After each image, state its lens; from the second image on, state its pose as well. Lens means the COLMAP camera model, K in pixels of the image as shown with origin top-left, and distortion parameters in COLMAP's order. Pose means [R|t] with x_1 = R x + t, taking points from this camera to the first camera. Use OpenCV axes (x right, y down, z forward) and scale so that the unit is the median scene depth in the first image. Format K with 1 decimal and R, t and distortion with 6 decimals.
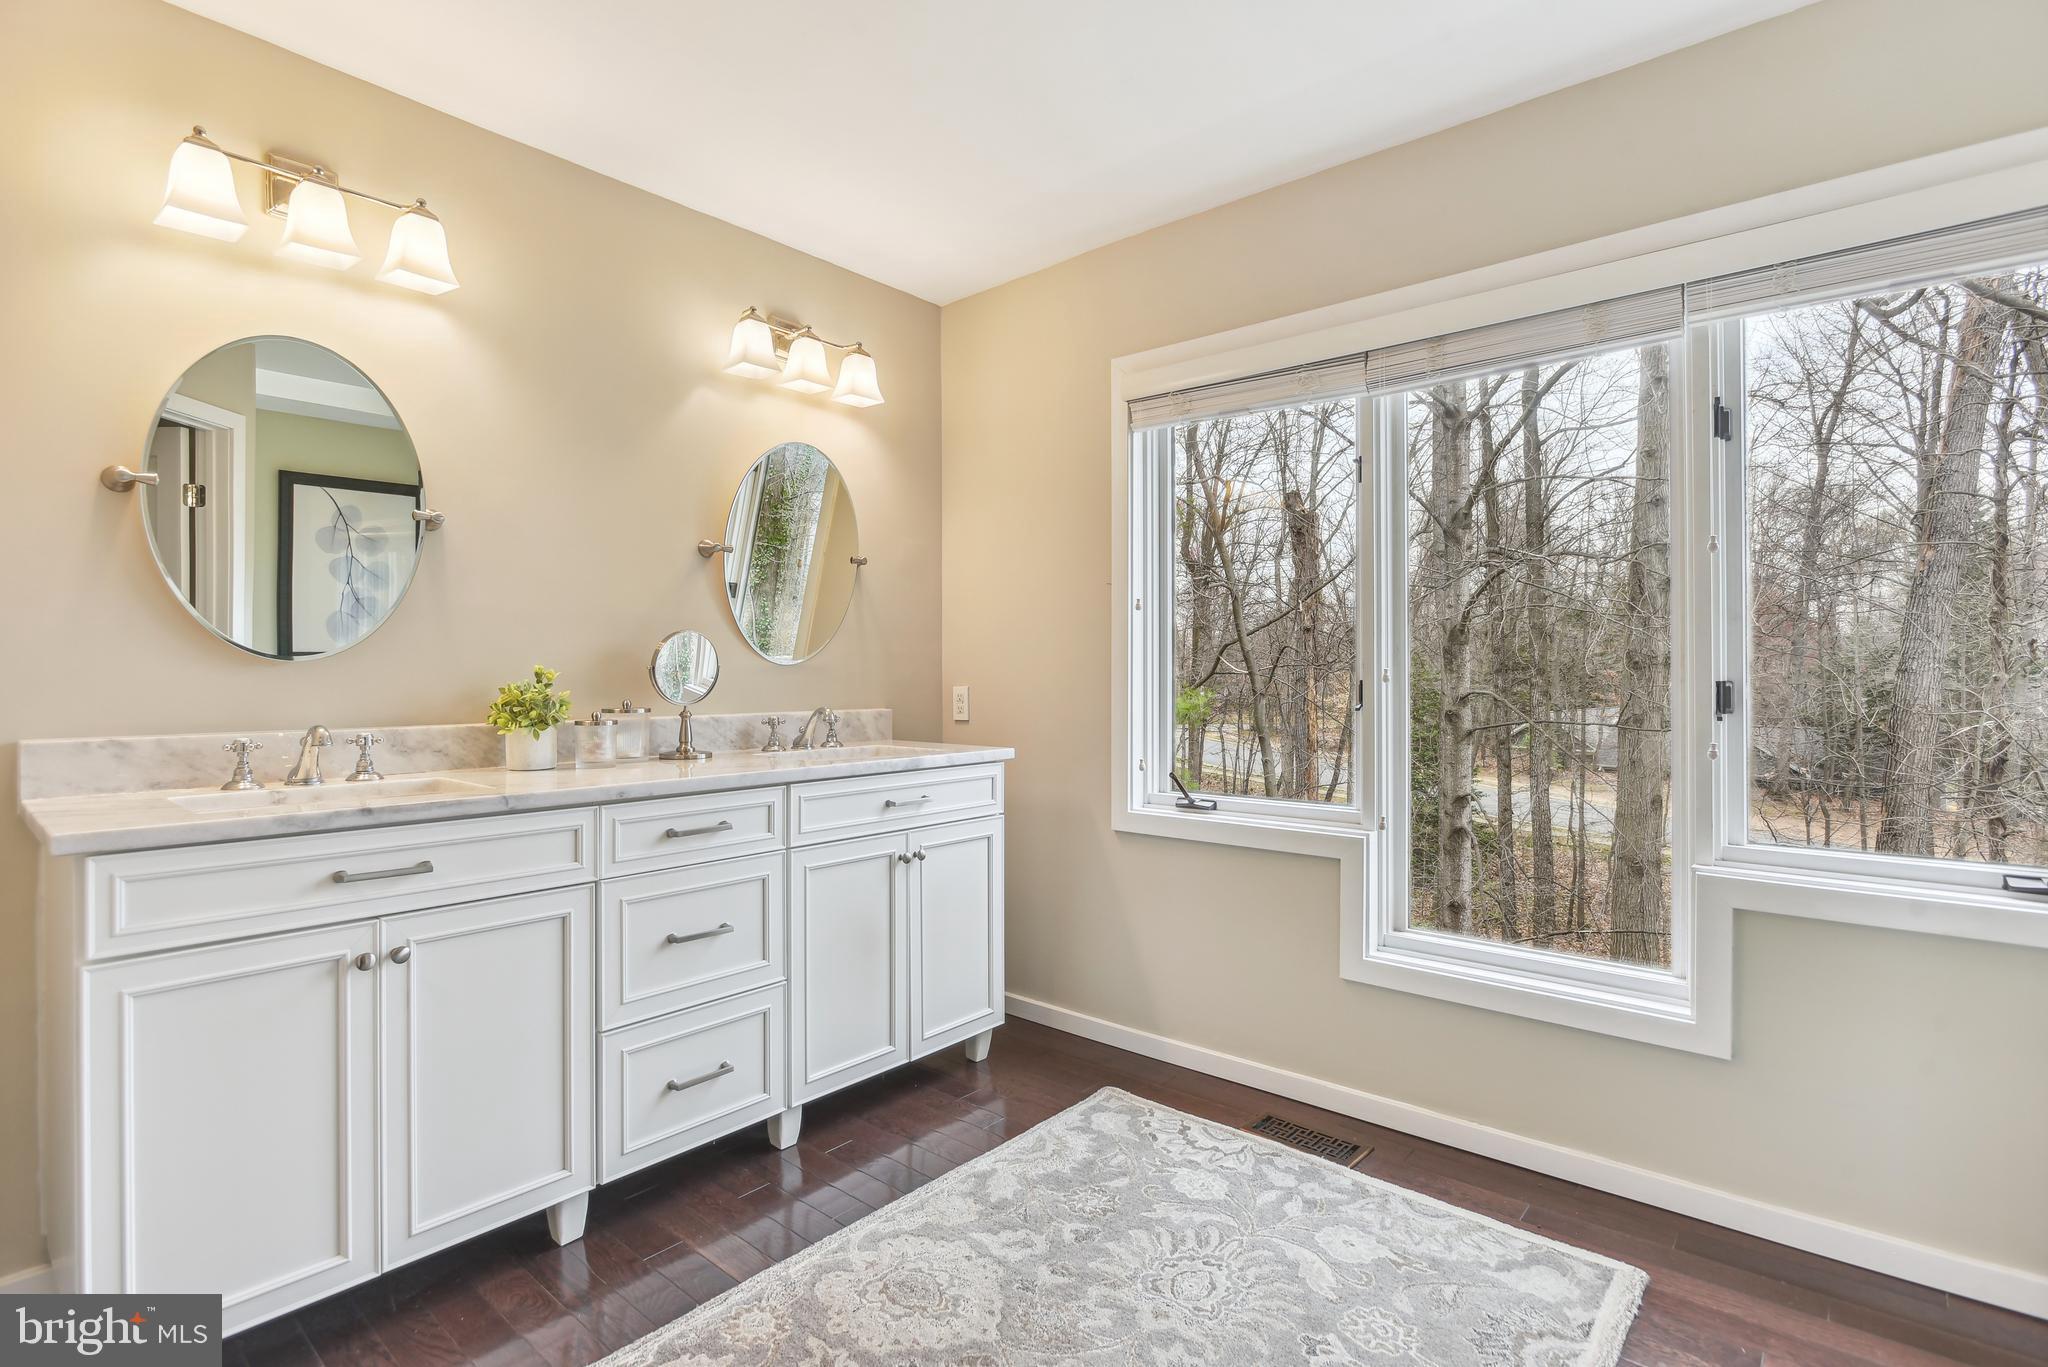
lens RADIAL K [[964.1, 0, 1020.5], [0, 964.1, 678.0], [0, 0, 1]] dist [0.019263, -0.005908]
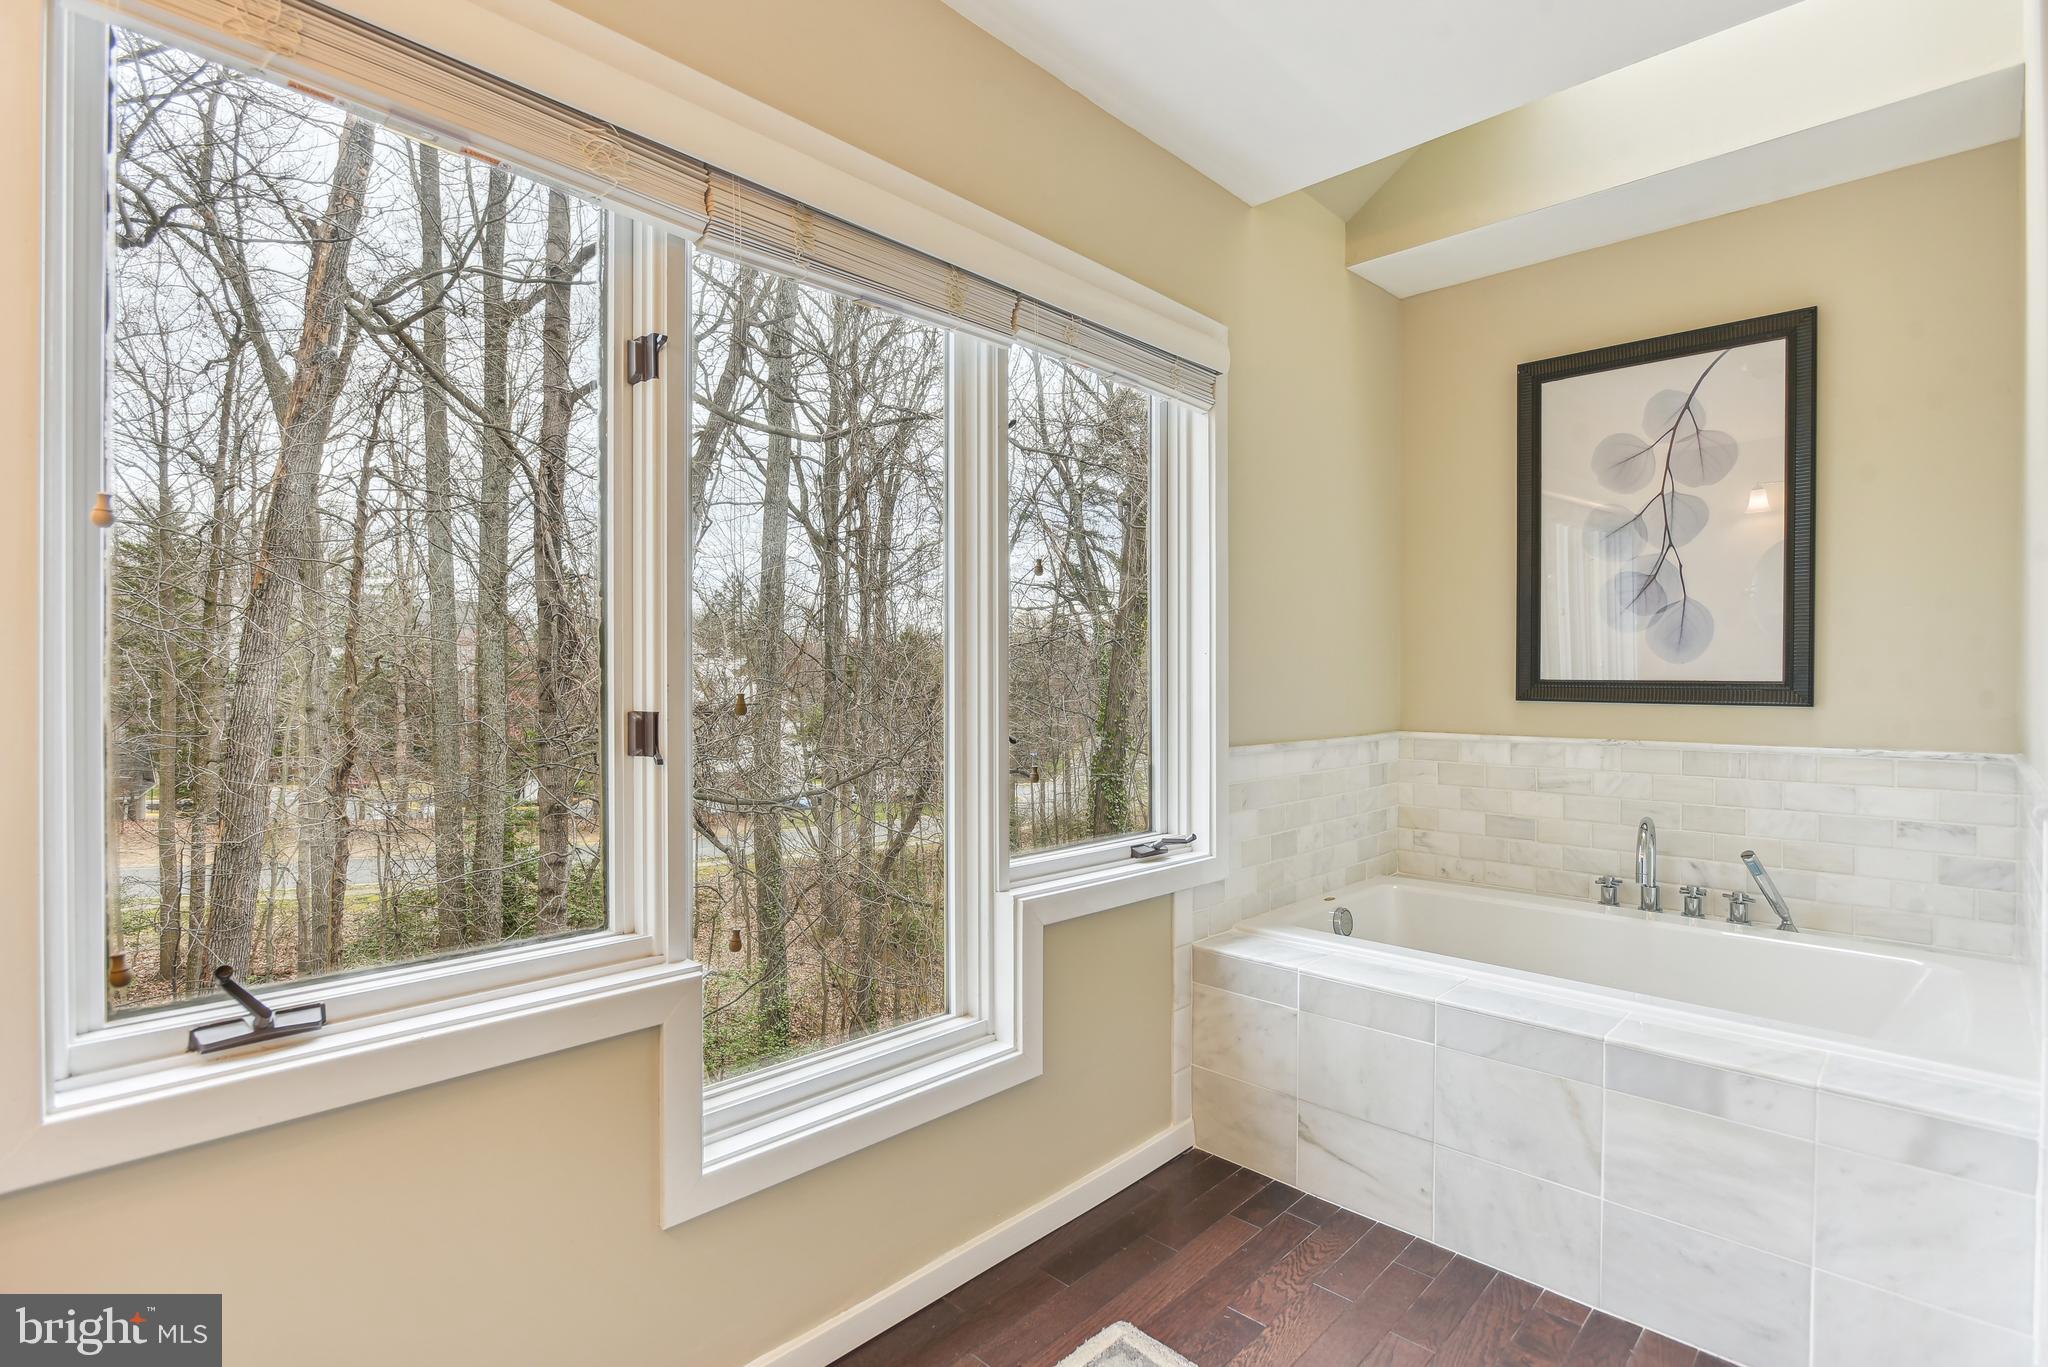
lens RADIAL K [[976.0, 0, 1024.0], [0, 976.0, 683.5], [0, 0, 1]] dist [-0.011958, 0.000285]
pose [[0.045574, 0.007280, 0.998934, -0.234946], [-0.005440, 0.999960, -0.007039, -0.008559], [-0.998946, -0.005113, 0.045611, 0.767107]]
